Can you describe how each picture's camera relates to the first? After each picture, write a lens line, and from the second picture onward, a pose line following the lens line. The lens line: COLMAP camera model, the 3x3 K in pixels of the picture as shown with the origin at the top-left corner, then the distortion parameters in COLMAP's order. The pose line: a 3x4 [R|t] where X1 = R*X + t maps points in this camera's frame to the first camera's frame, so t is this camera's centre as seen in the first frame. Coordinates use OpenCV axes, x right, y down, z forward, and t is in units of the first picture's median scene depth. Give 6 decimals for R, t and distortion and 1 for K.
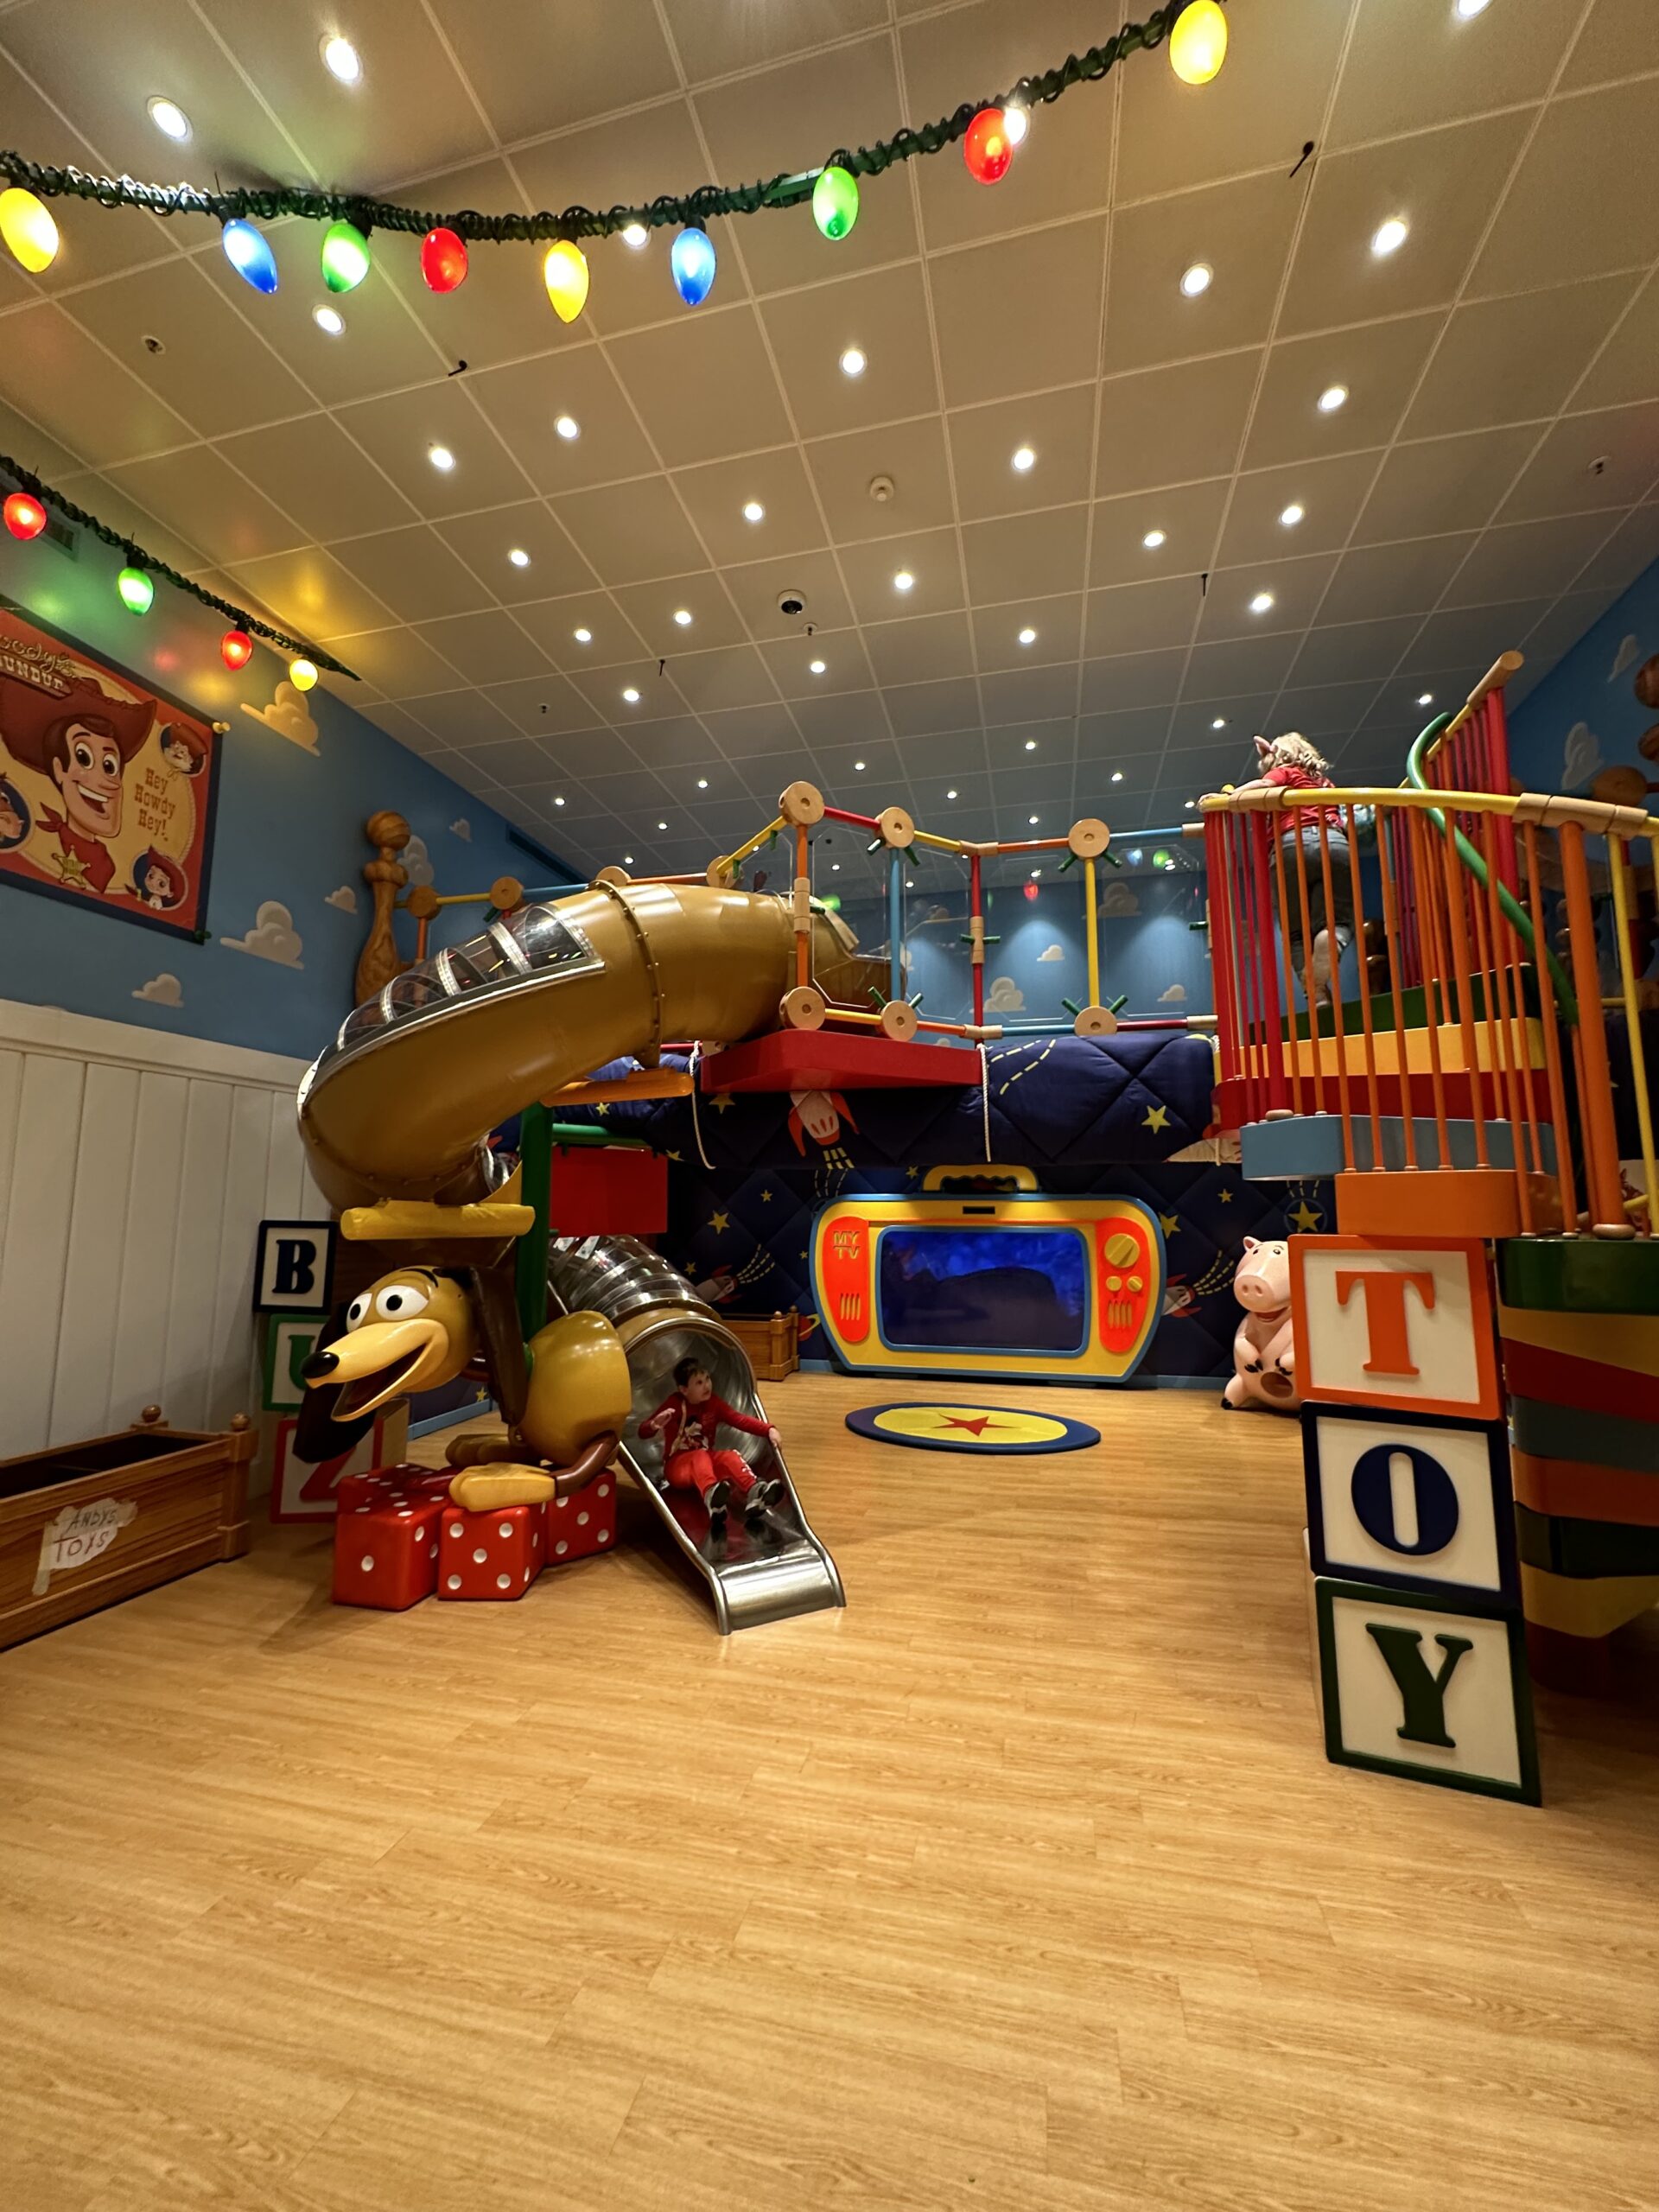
lens RADIAL K [[887.7, 0, 835.7], [0, 887.7, 1096.3], [0, 0, 1]] dist [-0.001173, -0.000025]
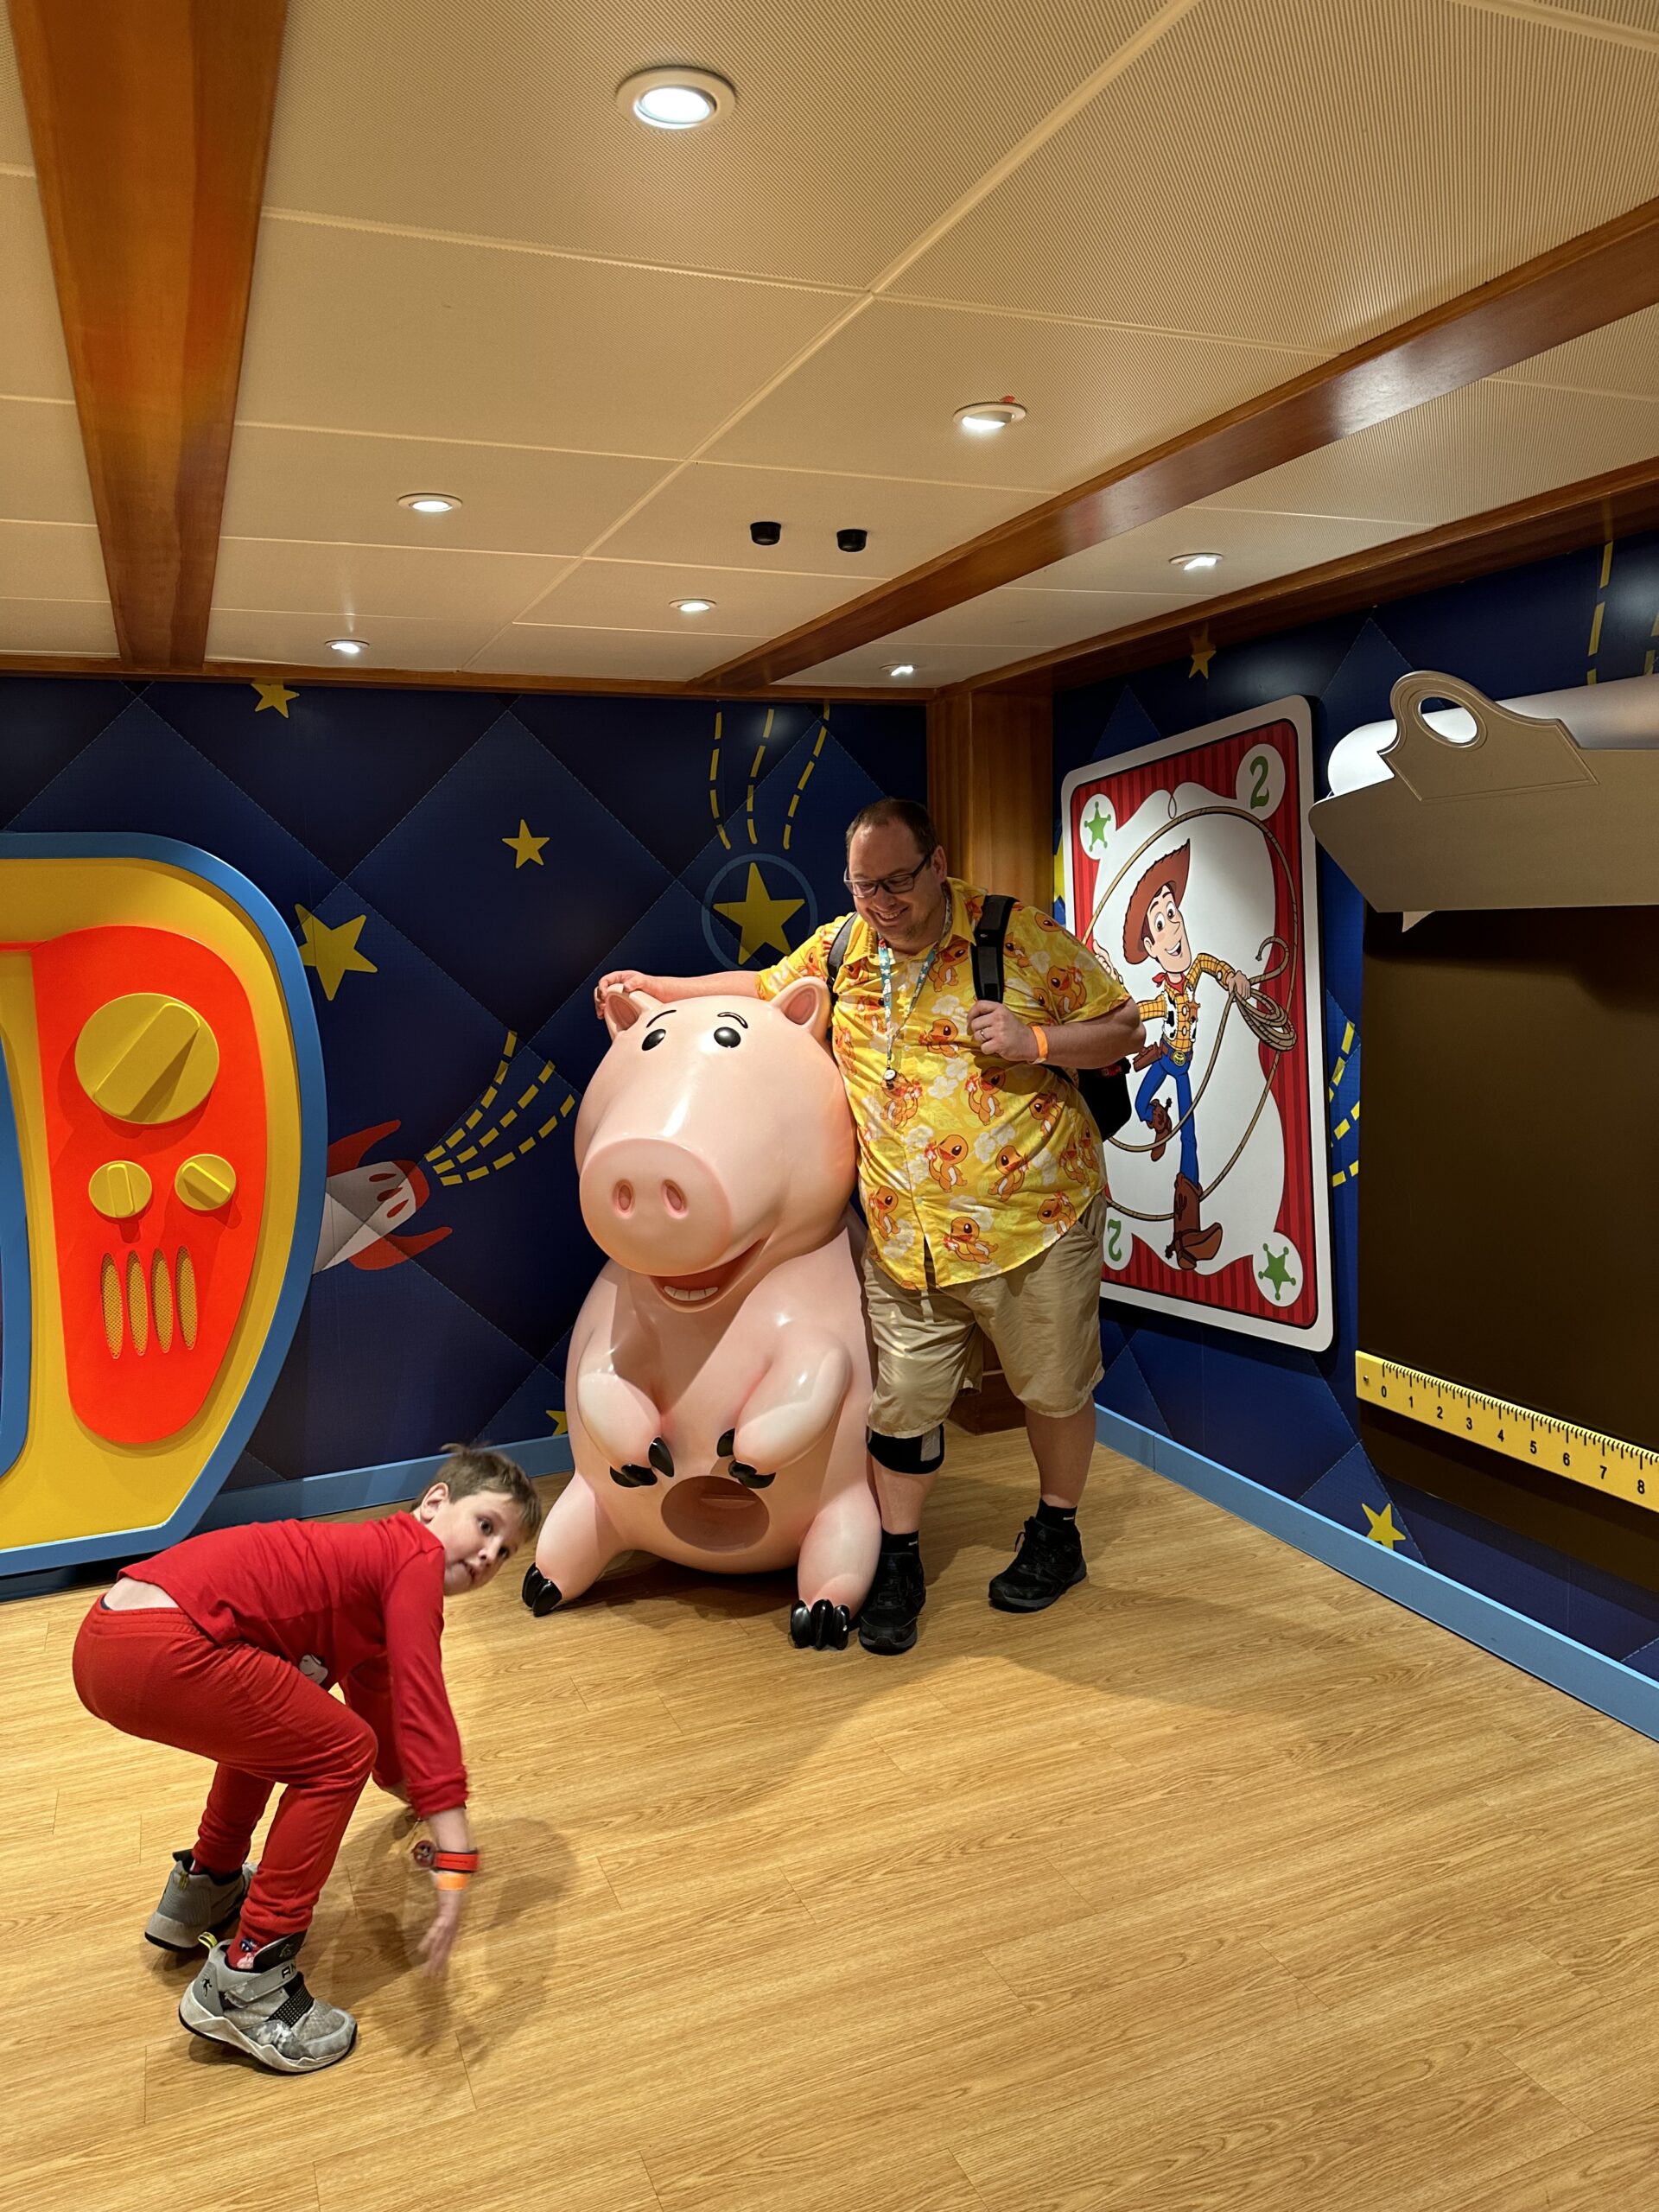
lens RADIAL K [[1554.3, 0, 834.5], [0, 1554.3, 1102.9], [0, 0, 1]] dist [0.006940, 0.000645]
pose [[0.805063, -0.089788, 0.586355, 0.221214], [-0.049604, 0.974826, 0.217380, 0.081843], [-0.591112, -0.204090, 0.780342, 0.543994]]
